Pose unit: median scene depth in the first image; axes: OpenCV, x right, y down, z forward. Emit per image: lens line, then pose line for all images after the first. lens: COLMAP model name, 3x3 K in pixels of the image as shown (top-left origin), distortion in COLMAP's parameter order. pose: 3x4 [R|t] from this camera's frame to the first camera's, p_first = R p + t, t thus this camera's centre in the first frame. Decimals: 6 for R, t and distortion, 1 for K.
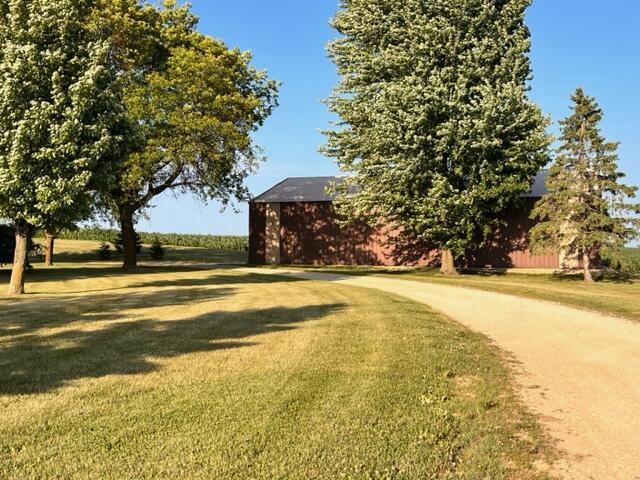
lens RADIAL K [[725.3, 0, 318.8], [0, 725.3, 253.9], [0, 0, 1]] dist [0.034785, -0.001897]
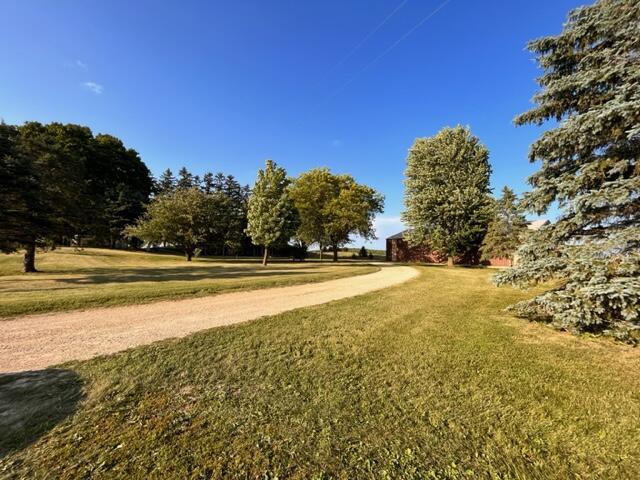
lens RADIAL K [[258.6, 0, 320.0], [0, 258.6, 240.0], [0, 0, 1]] dist [0.001597, -0.000306]
pose [[0.848968, -0.015539, -0.528216, 0.361522], [-0.020919, 0.997796, -0.062975, 0.001784], [0.528030, 0.064513, 0.846771, 0.040505]]
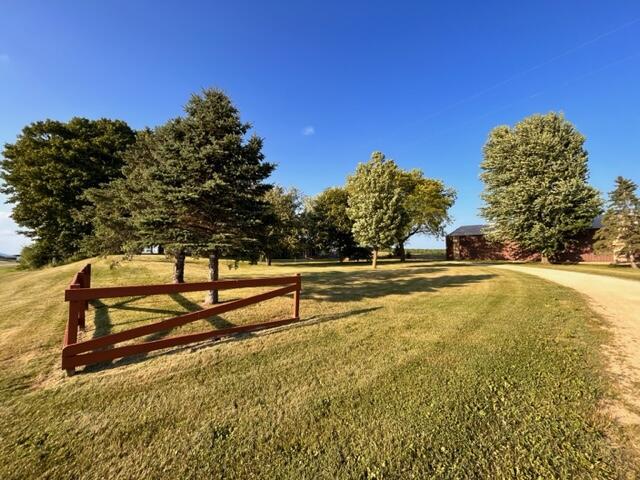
lens RADIAL K [[257.8, 0, 320.0], [0, 257.8, 240.0], [0, 0, 1]] dist [-0.002418, -0.000217]
pose [[0.860708, -0.038025, -0.507677, -0.024147], [0.005798, 0.997874, -0.064912, 0.000315], [0.509067, 0.052927, 0.859098, -0.084209]]
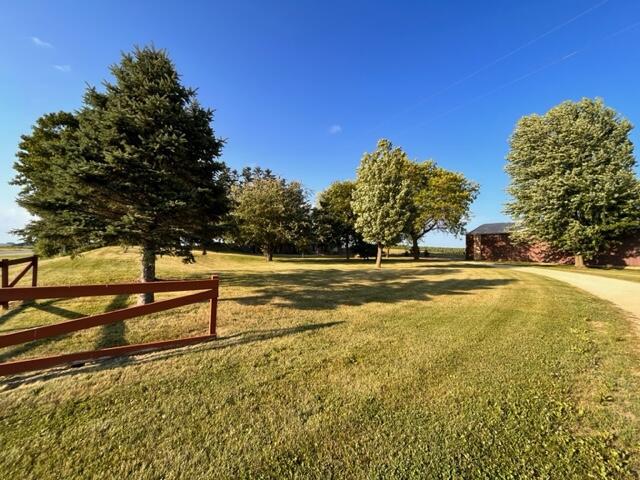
lens RADIAL K [[258.6, 0, 320.0], [0, 258.6, 240.0], [0, 0, 1]] dist [0.001597, -0.000306]
pose [[0.822005, -0.012781, -0.569337, -0.005238], [-0.018337, 0.998636, -0.048892, -0.001623], [0.569185, 0.050630, 0.820649, -0.005700]]
